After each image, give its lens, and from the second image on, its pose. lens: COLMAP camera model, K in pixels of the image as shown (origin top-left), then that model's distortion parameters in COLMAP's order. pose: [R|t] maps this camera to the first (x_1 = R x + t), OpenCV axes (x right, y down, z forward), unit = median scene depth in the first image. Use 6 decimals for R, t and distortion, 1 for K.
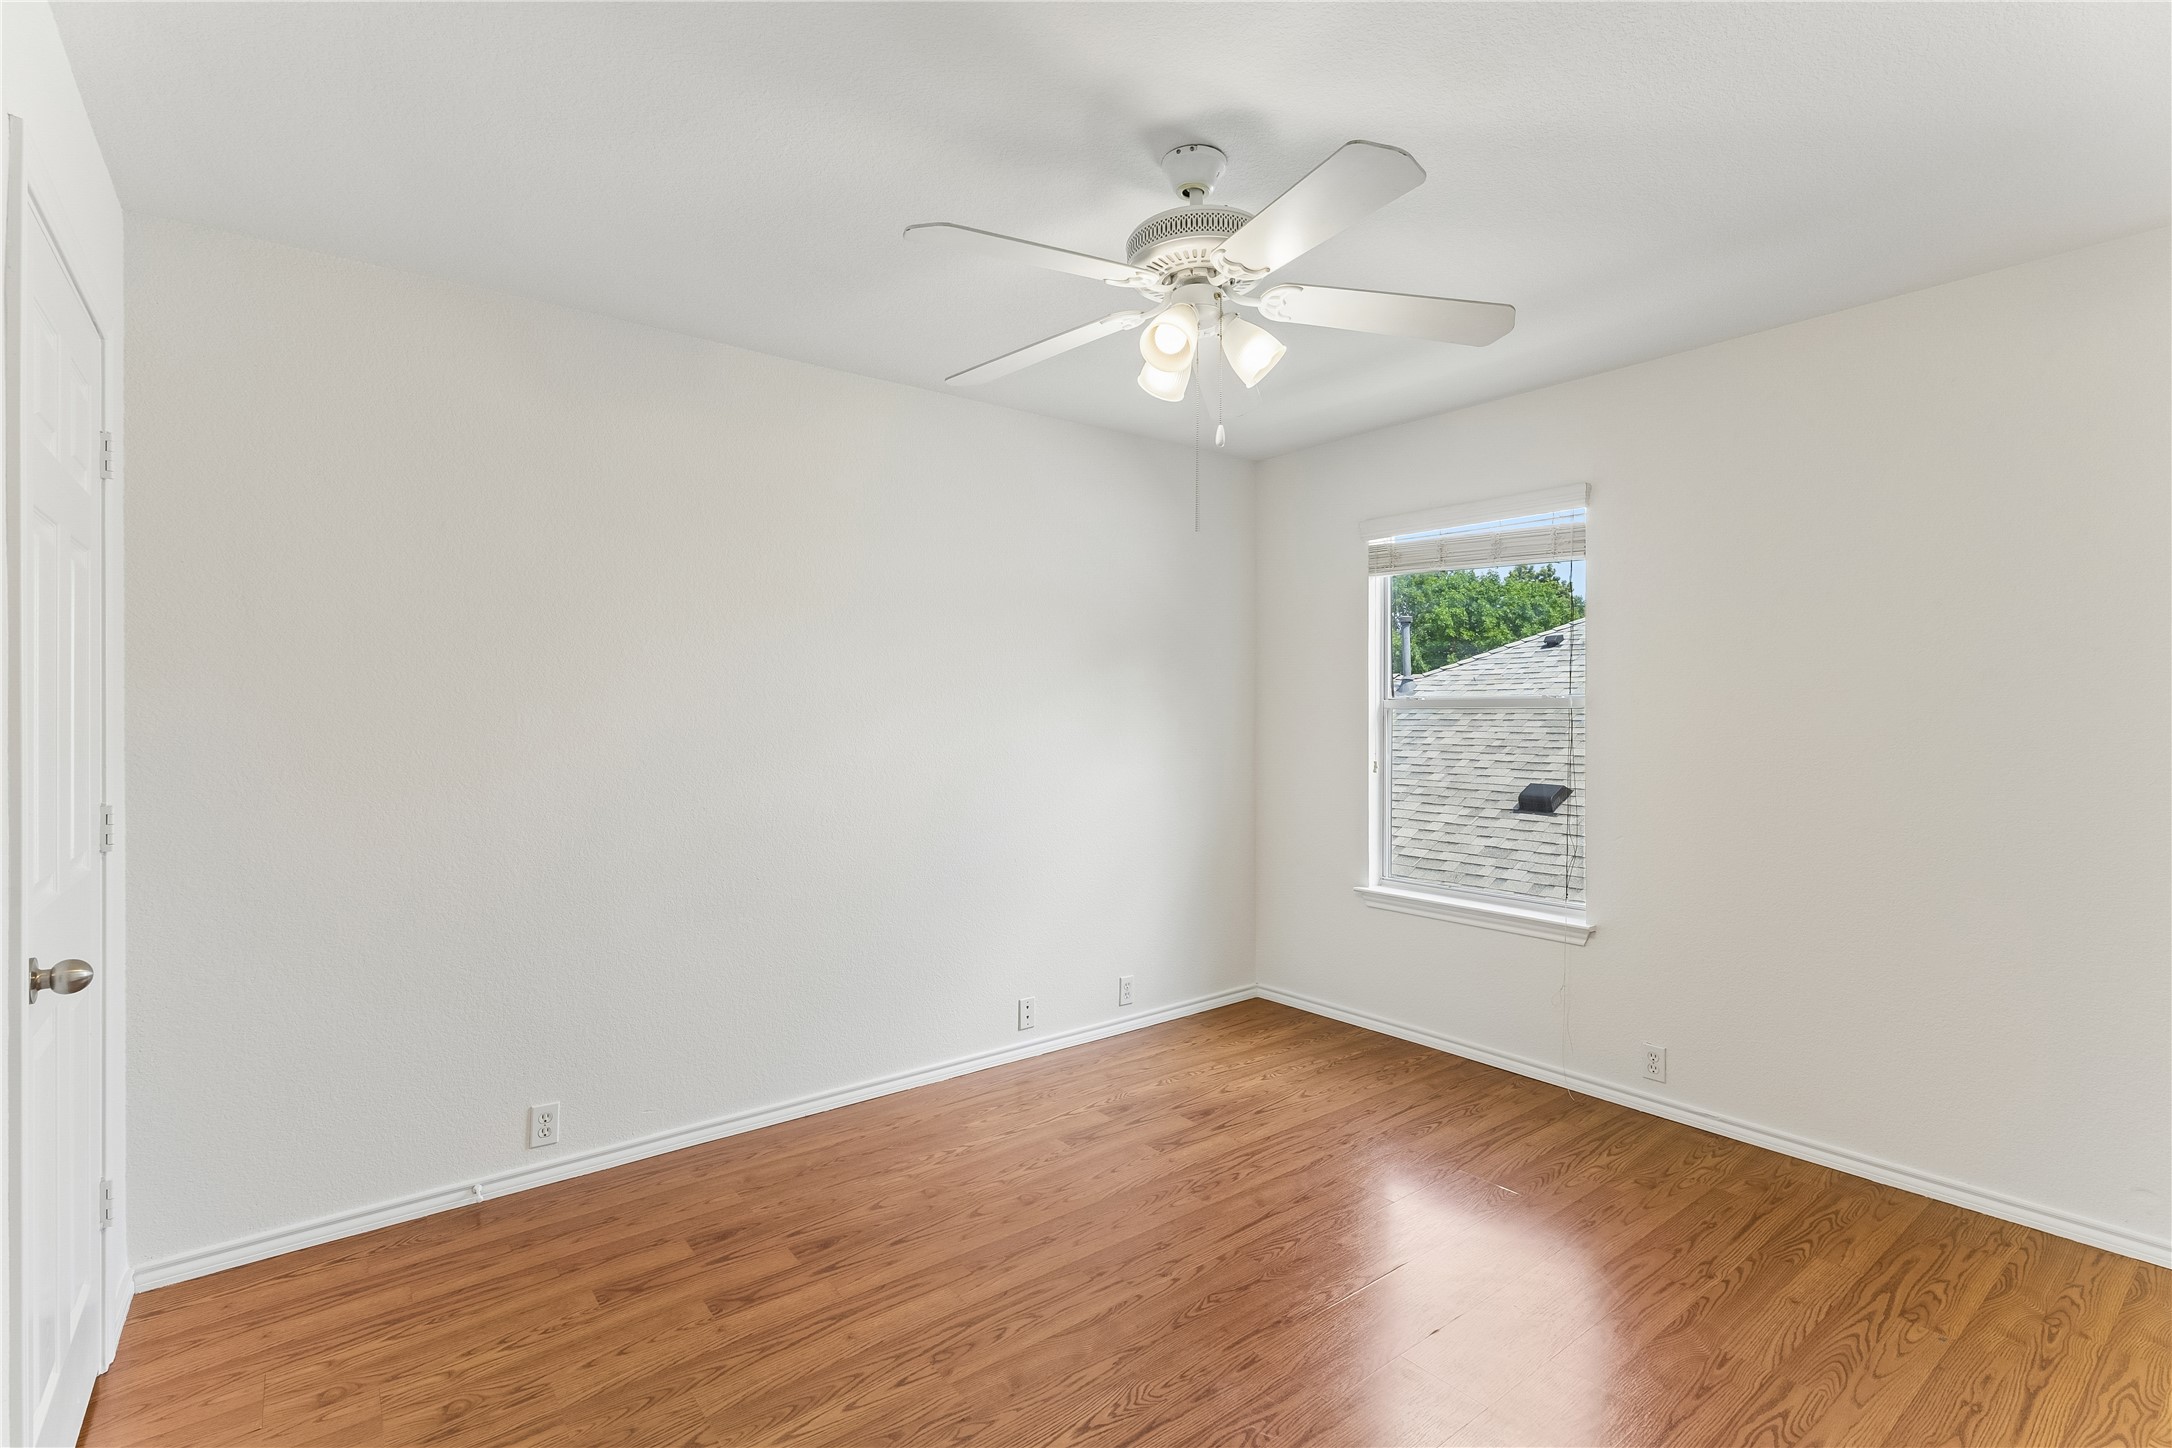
lens RADIAL K [[997.2, 0, 1095.8], [0, 997.2, 710.3], [0, 0, 1]] dist [0.004813, -0.001086]
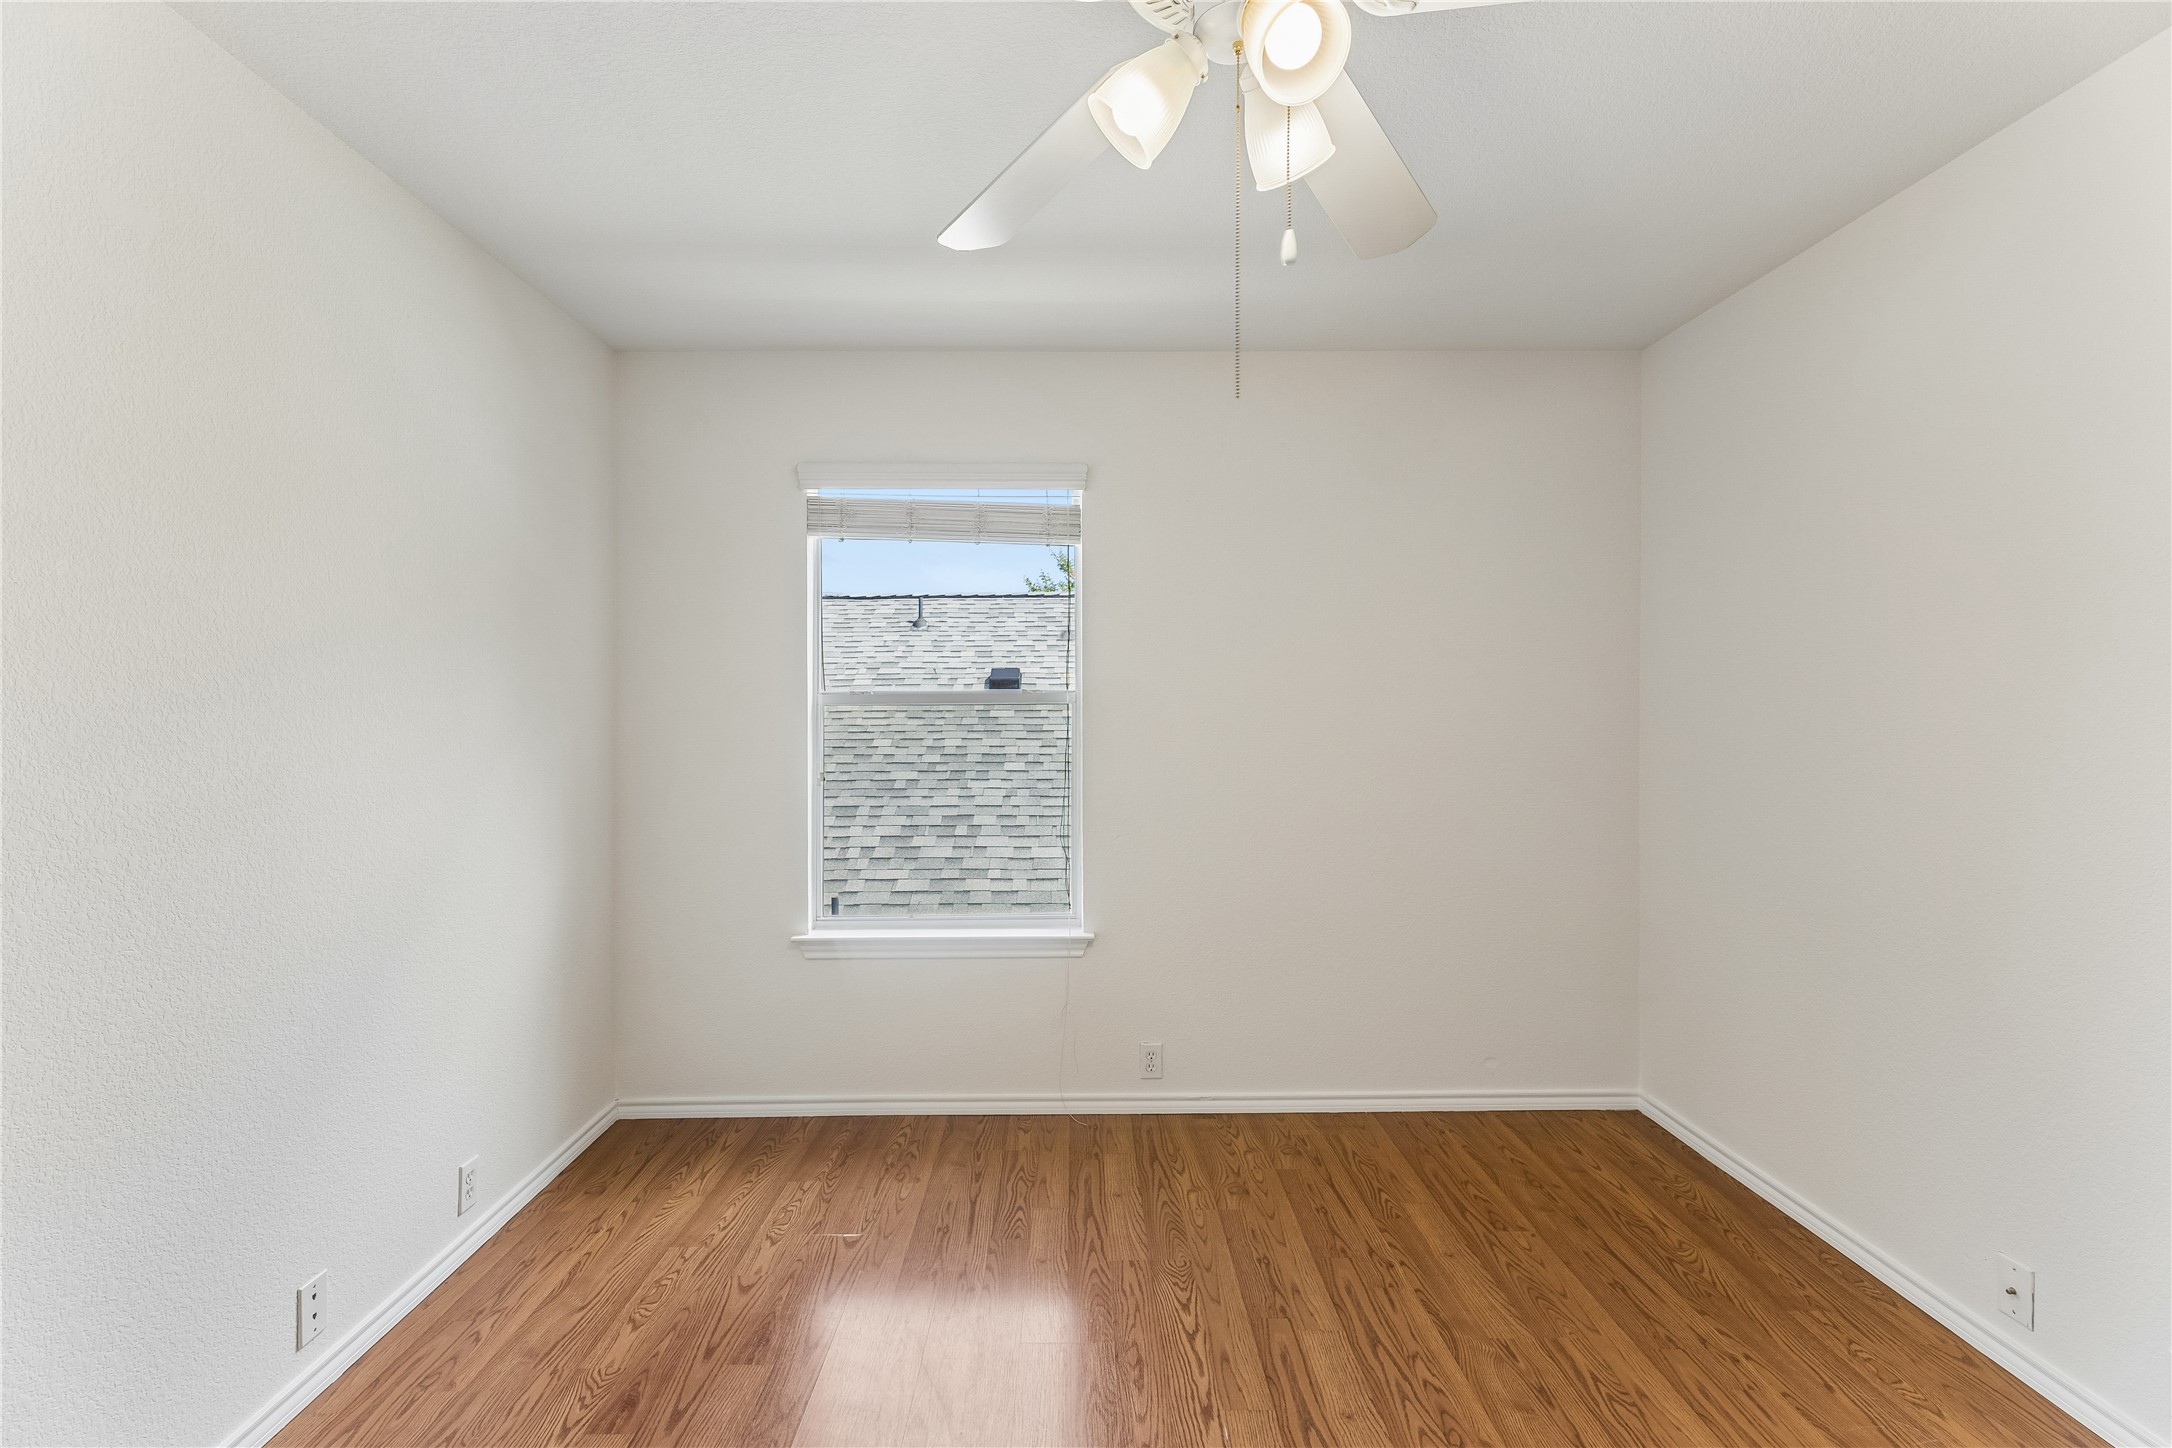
lens RADIAL K [[997.2, 0, 1081.0], [0, 997.2, 730.9], [0, 0, 1]] dist [0.004813, -0.001086]
pose [[0.617822, -0.027068, 0.785852, -0.207258], [0.006333, 0.999546, 0.029449, -0.005110], [-0.786292, -0.013217, 0.617713, 0.357671]]
